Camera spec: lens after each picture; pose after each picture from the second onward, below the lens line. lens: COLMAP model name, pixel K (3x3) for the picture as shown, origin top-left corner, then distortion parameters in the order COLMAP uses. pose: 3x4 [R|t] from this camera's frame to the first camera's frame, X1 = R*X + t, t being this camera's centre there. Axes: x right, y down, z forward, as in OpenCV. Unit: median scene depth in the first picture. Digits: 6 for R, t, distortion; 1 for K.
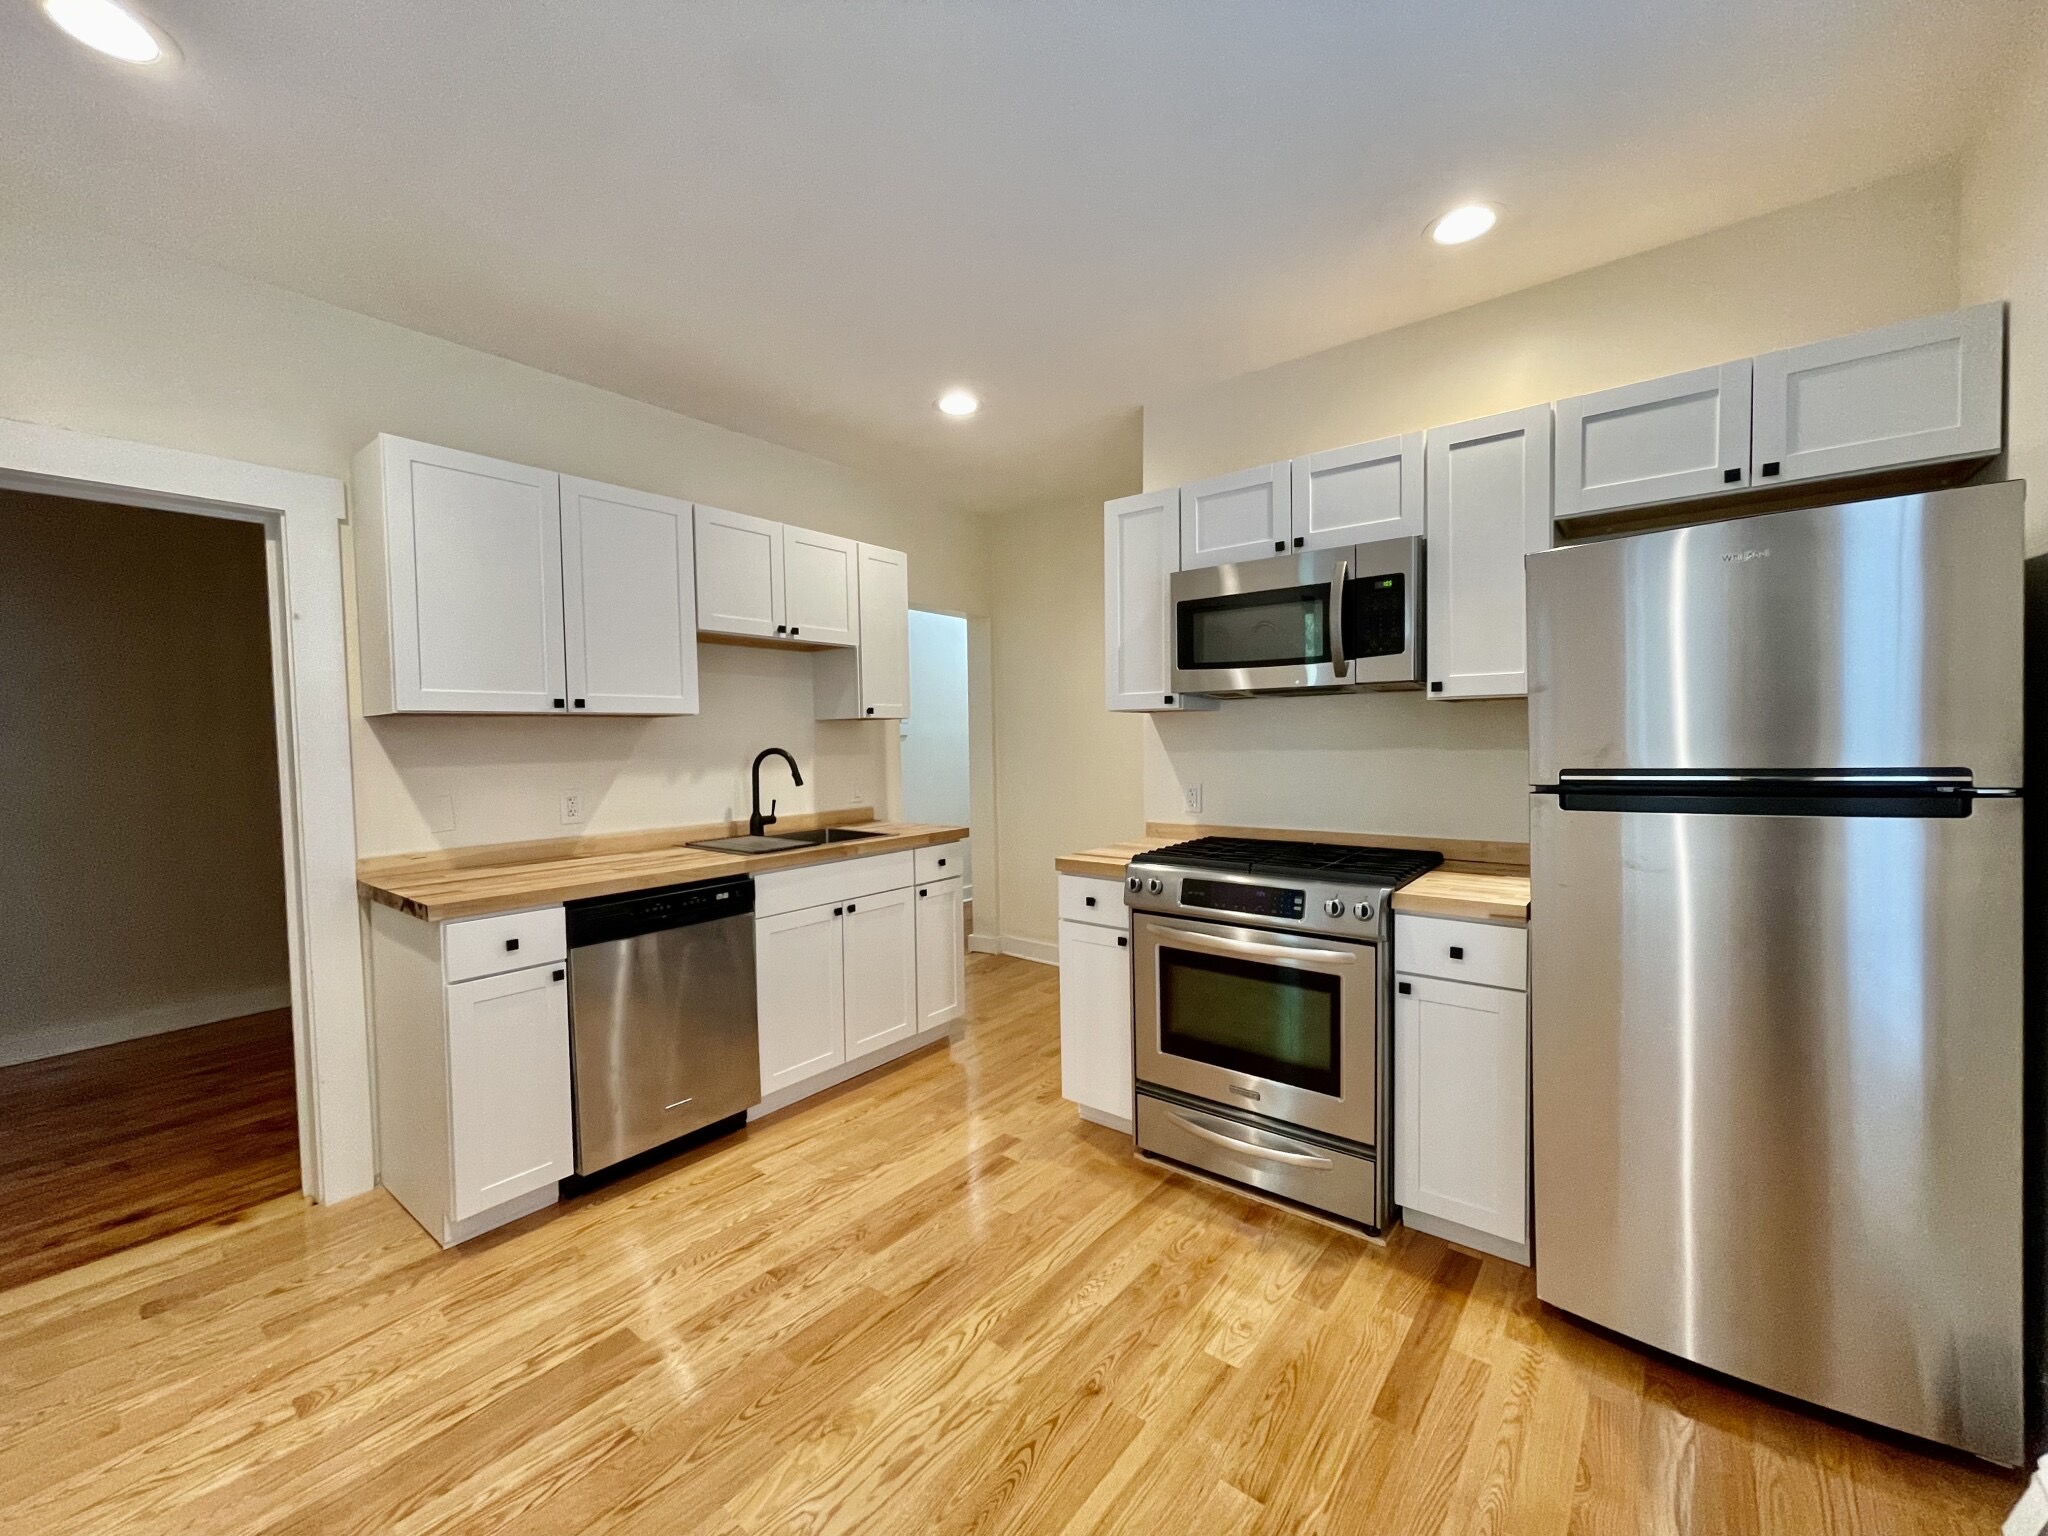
lens RADIAL K [[830.8, 0, 1011.0], [0, 830.8, 766.1], [0, 0, 1]] dist [0.000431, 0.000396]
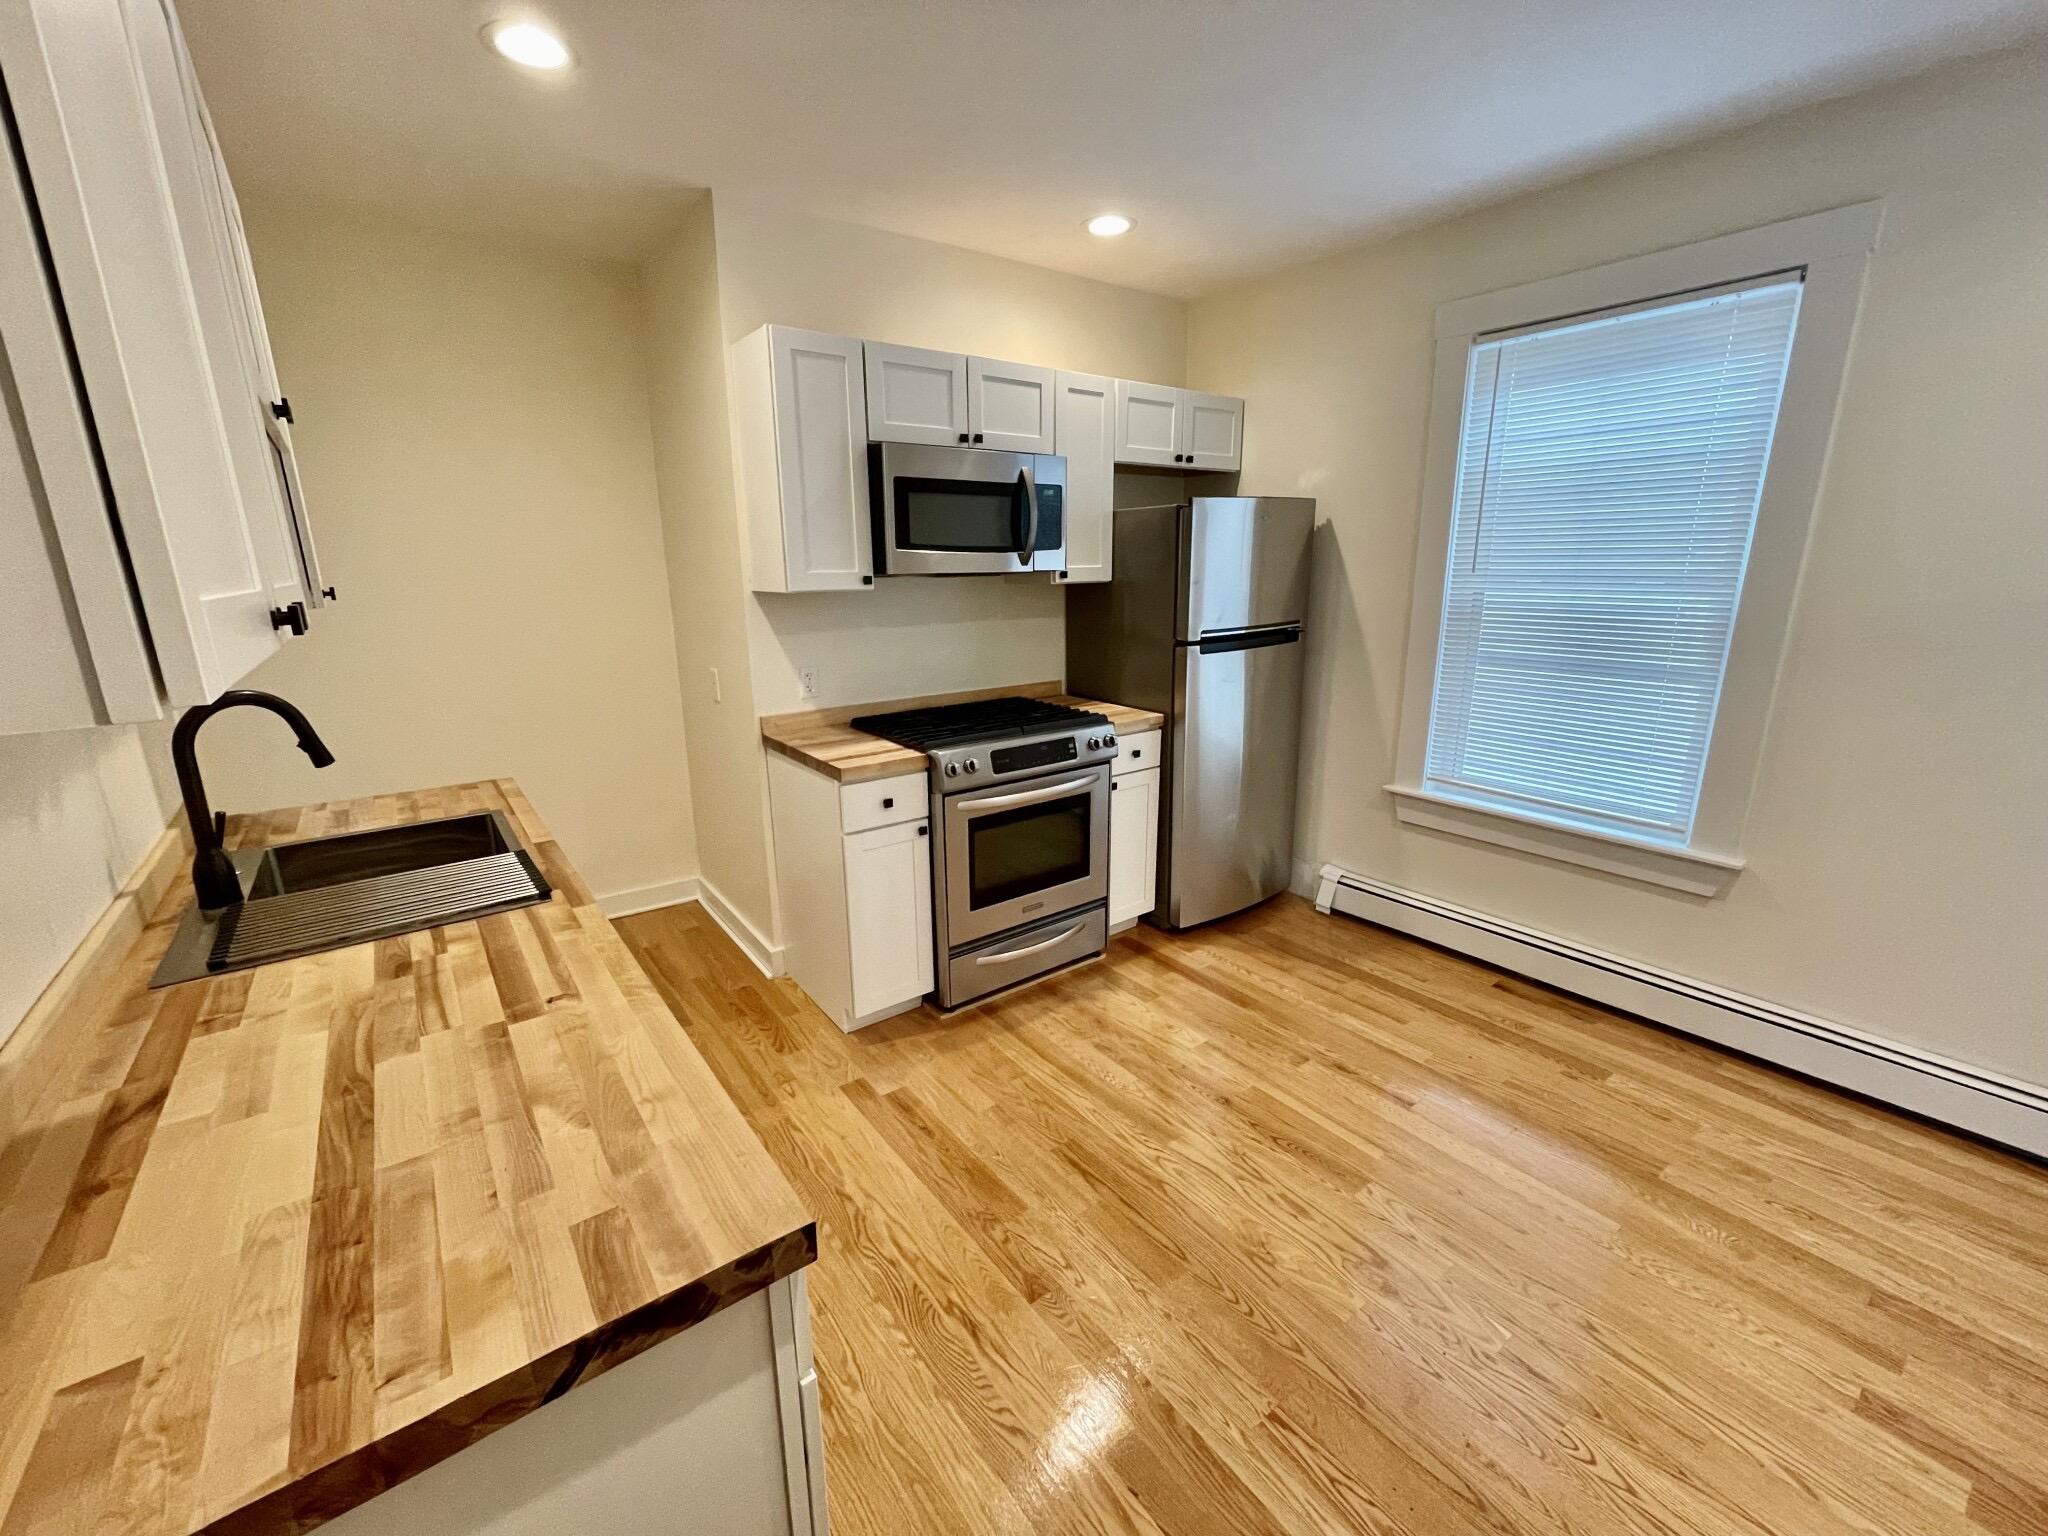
lens RADIAL K [[830.8, 0, 1012.1], [0, 830.8, 763.9], [0, 0, 1]] dist [0.000431, 0.000396]
pose [[0.243976, -0.219352, 0.944648, -0.883834], [0.042611, 0.975568, 0.215527, -0.090063], [-0.968845, -0.012331, 0.247362, 0.748847]]
